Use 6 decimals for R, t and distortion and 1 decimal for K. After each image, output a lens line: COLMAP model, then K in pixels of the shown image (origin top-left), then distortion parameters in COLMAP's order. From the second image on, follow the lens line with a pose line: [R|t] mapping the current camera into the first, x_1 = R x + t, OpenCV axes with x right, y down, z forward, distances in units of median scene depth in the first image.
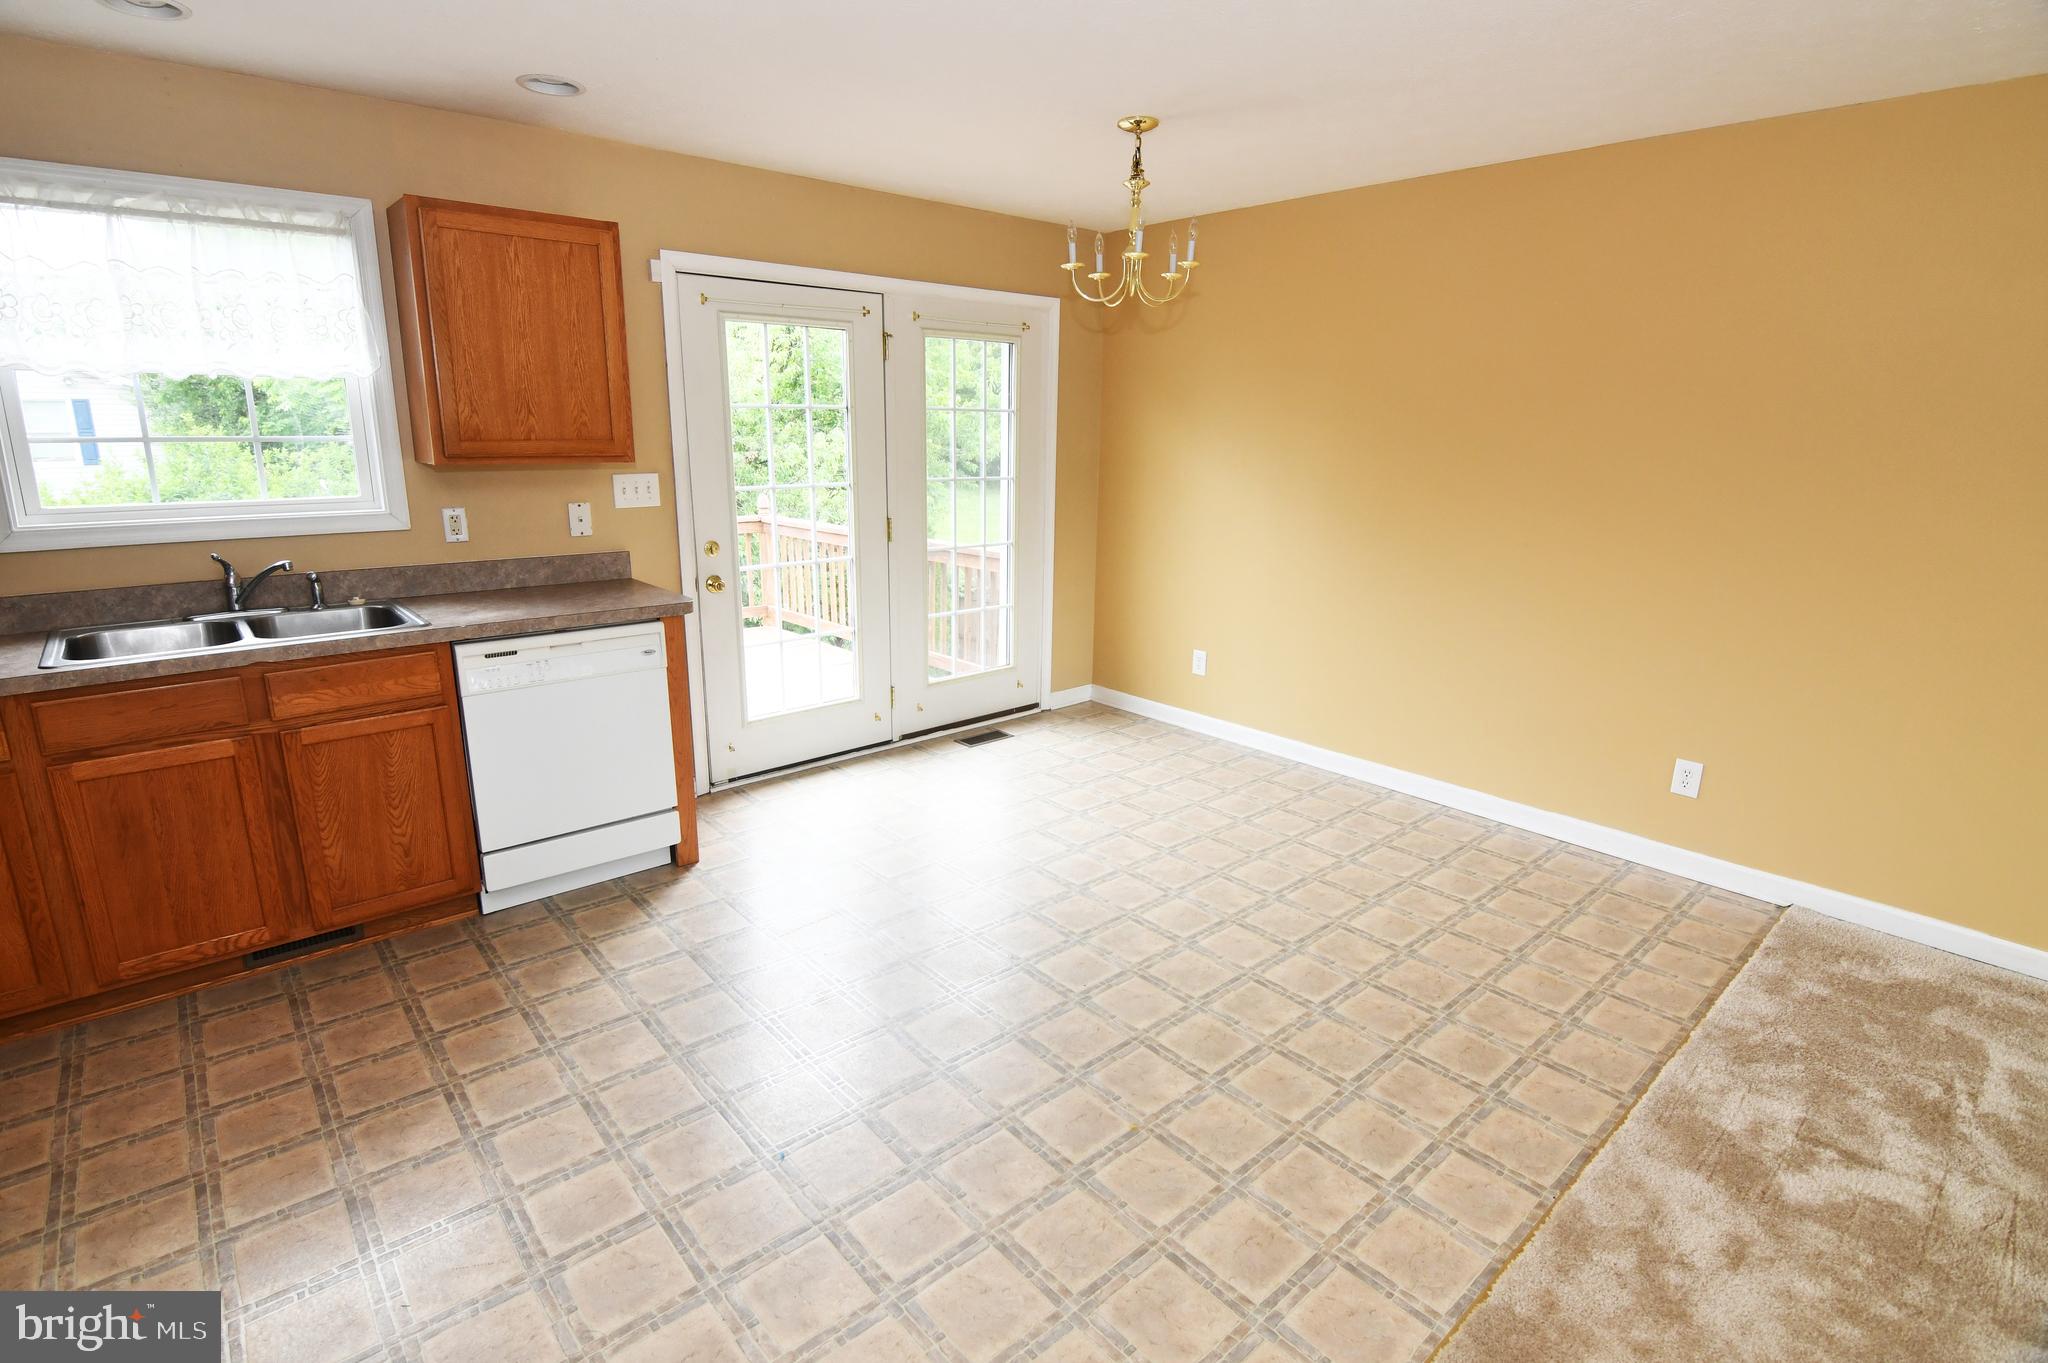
lens RADIAL K [[989.0, 0, 1020.6], [0, 989.0, 667.1], [0, 0, 1]] dist [-0.004593, -0.012459]
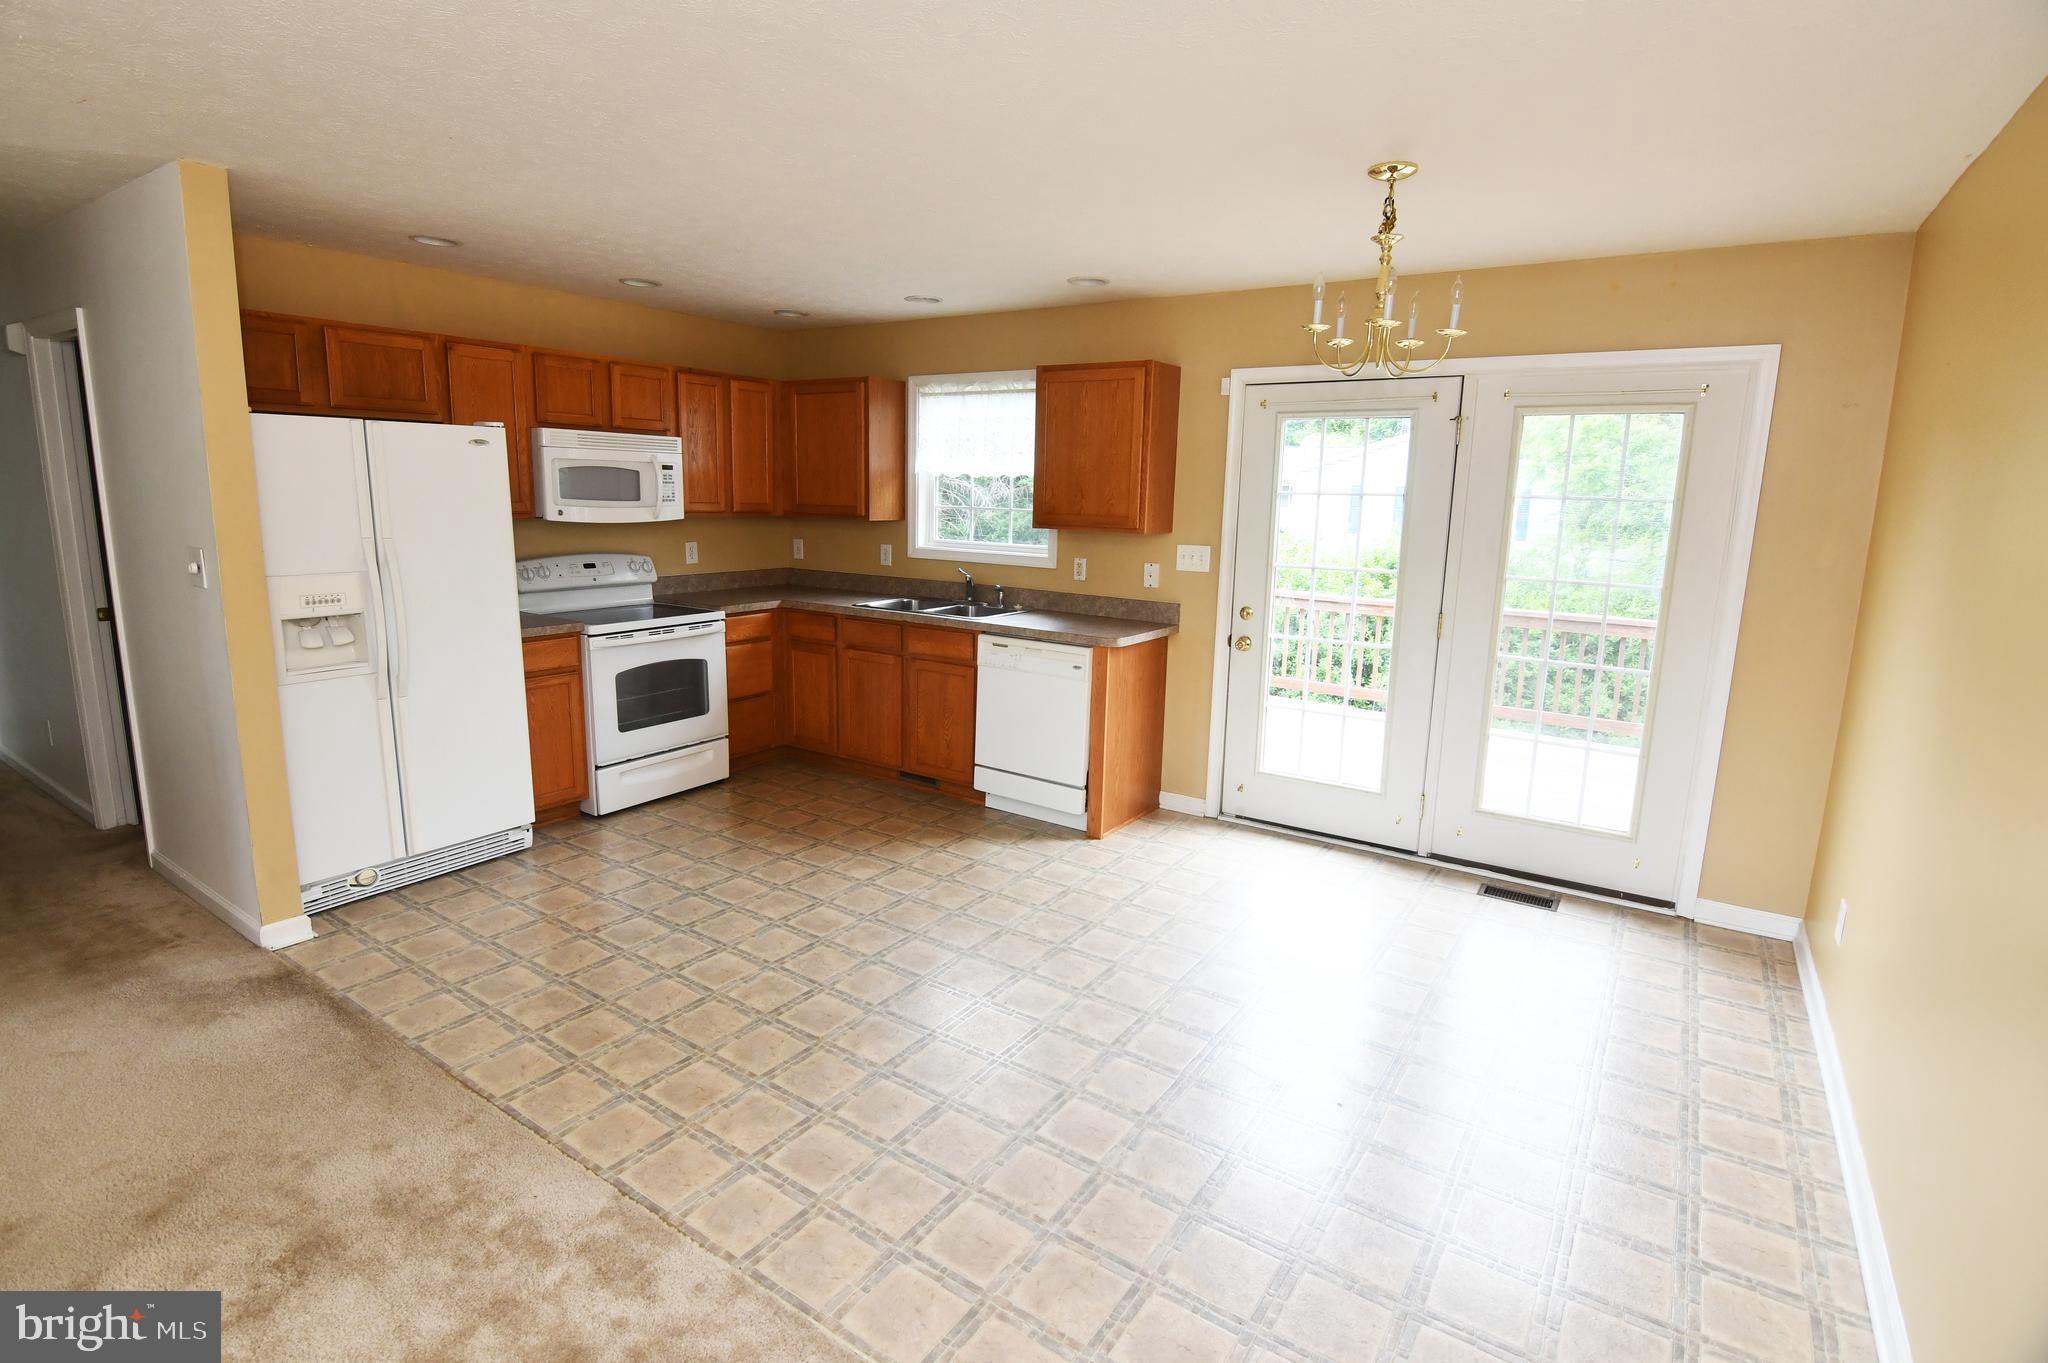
lens RADIAL K [[989.0, 0, 1020.6], [0, 989.0, 667.1], [0, 0, 1]] dist [-0.004593, -0.012459]
pose [[0.251602, 0.166123, -0.953467, 1.044488], [-0.251251, 0.962595, 0.101413, -0.154613], [0.934649, 0.214044, 0.283929, 0.609144]]
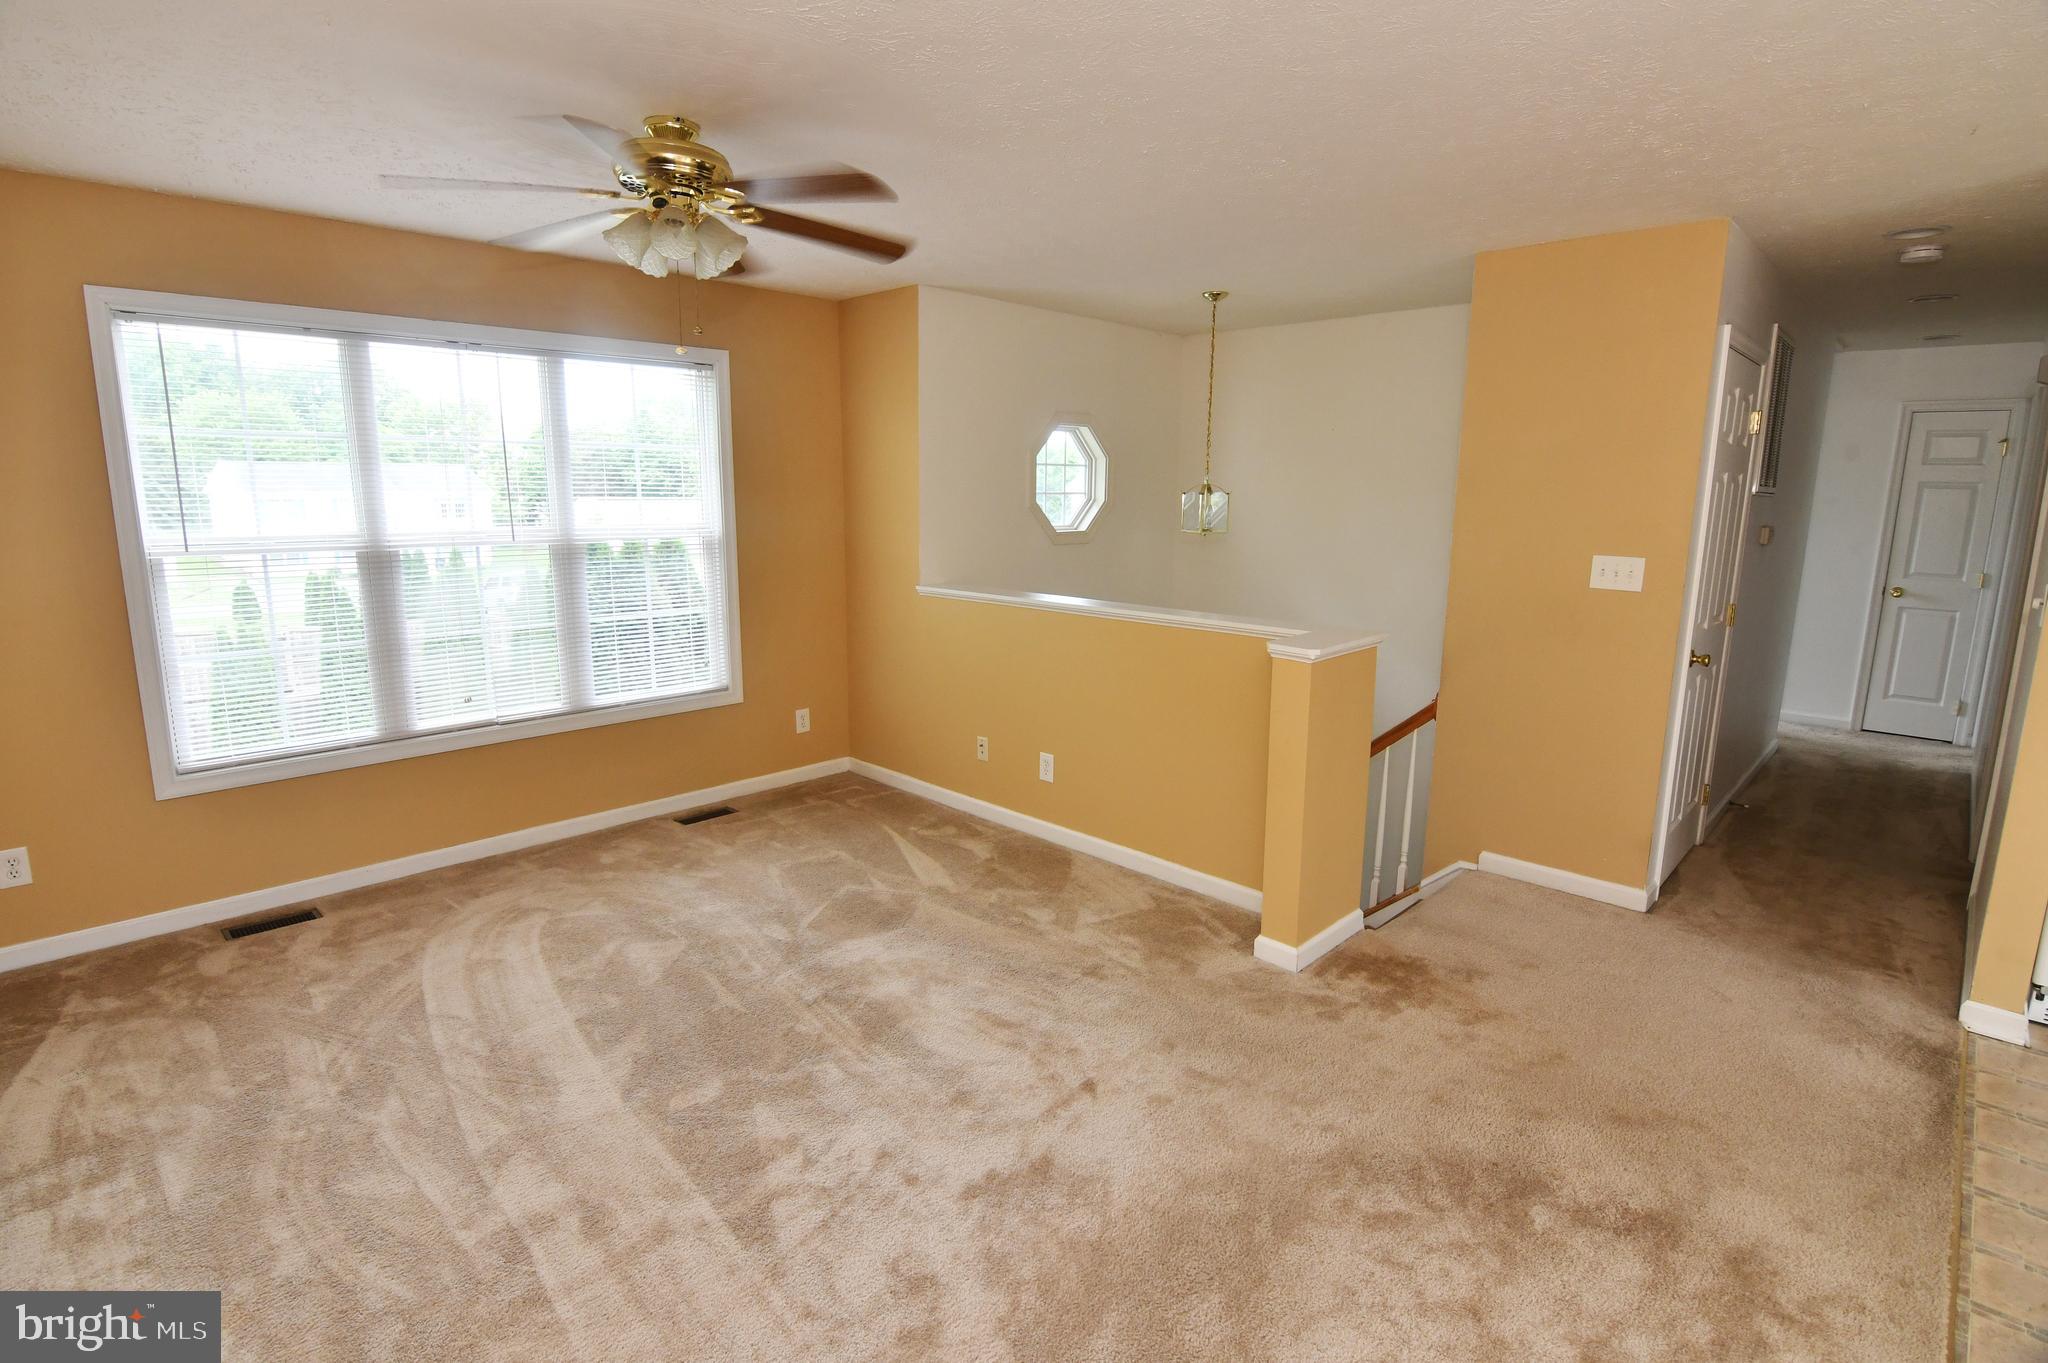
lens RADIAL K [[989.0, 0, 1020.6], [0, 989.0, 667.1], [0, 0, 1]] dist [-0.004593, -0.012459]
pose [[-0.996734, -0.009746, -0.080163, 0.860155], [-0.041922, 0.910892, 0.410510, -0.222974], [0.069019, 0.412530, -0.908326, 0.888218]]
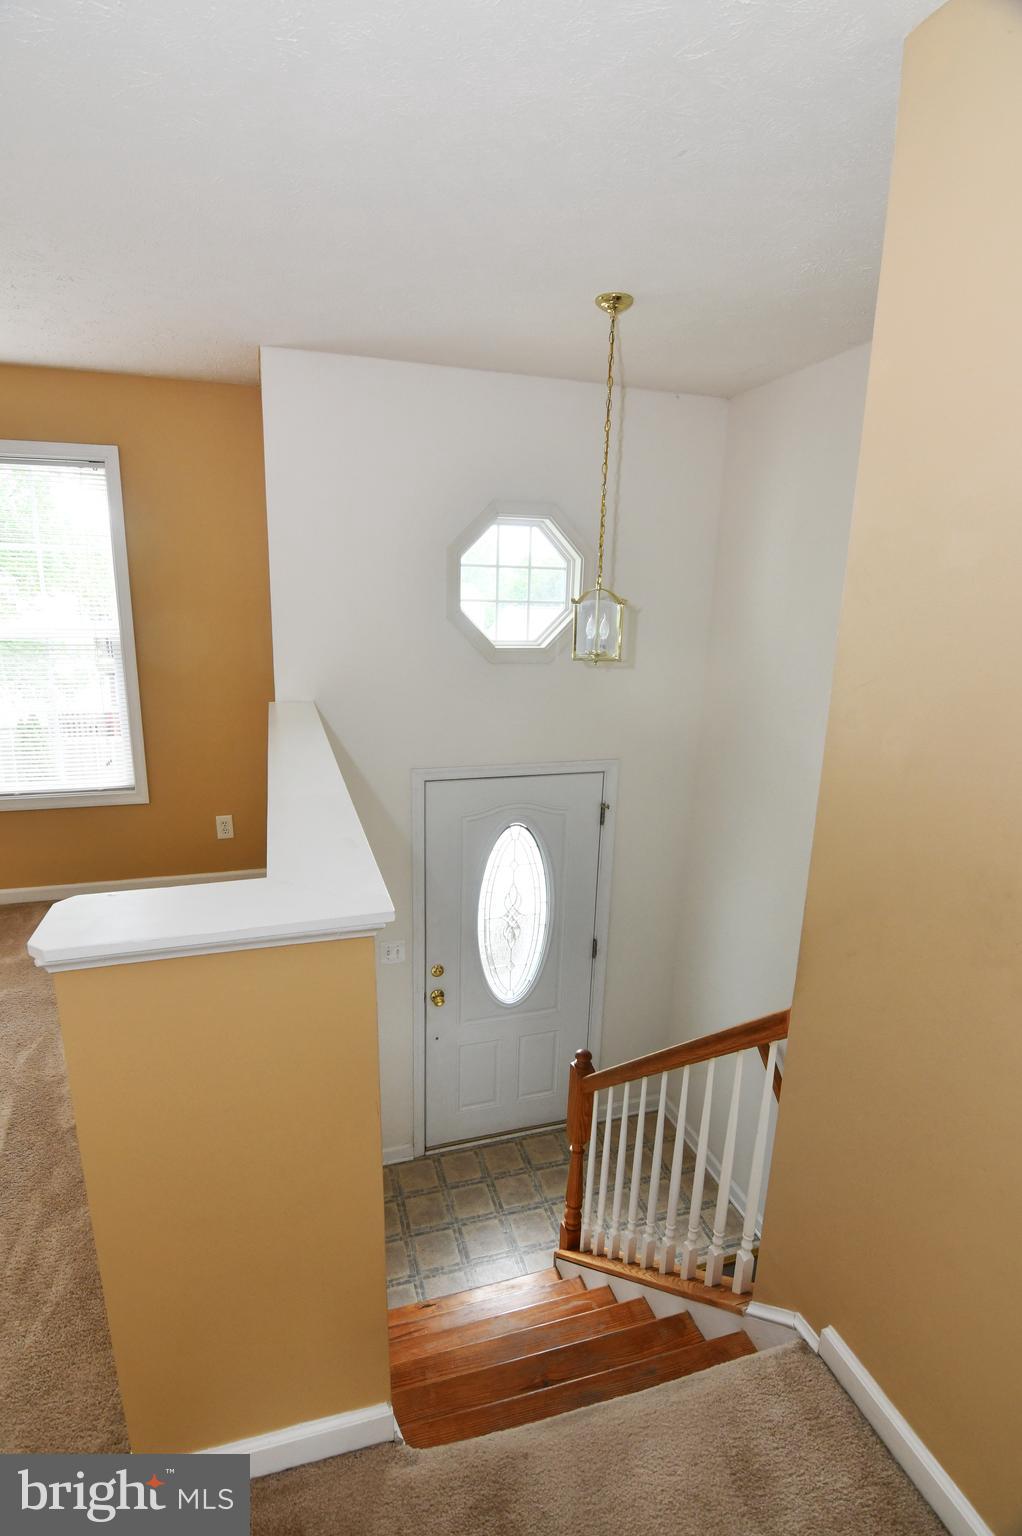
lens RADIAL K [[741.8, 0, 501.6], [0, 741.8, 774.4], [0, 0, 1]] dist [-0.004593, -0.012459]
pose [[-0.910505, -0.132340, 0.391749, 0.124317], [0.063153, 0.891780, 0.448040, -0.031475], [-0.408647, 0.432683, -0.803613, 0.087031]]
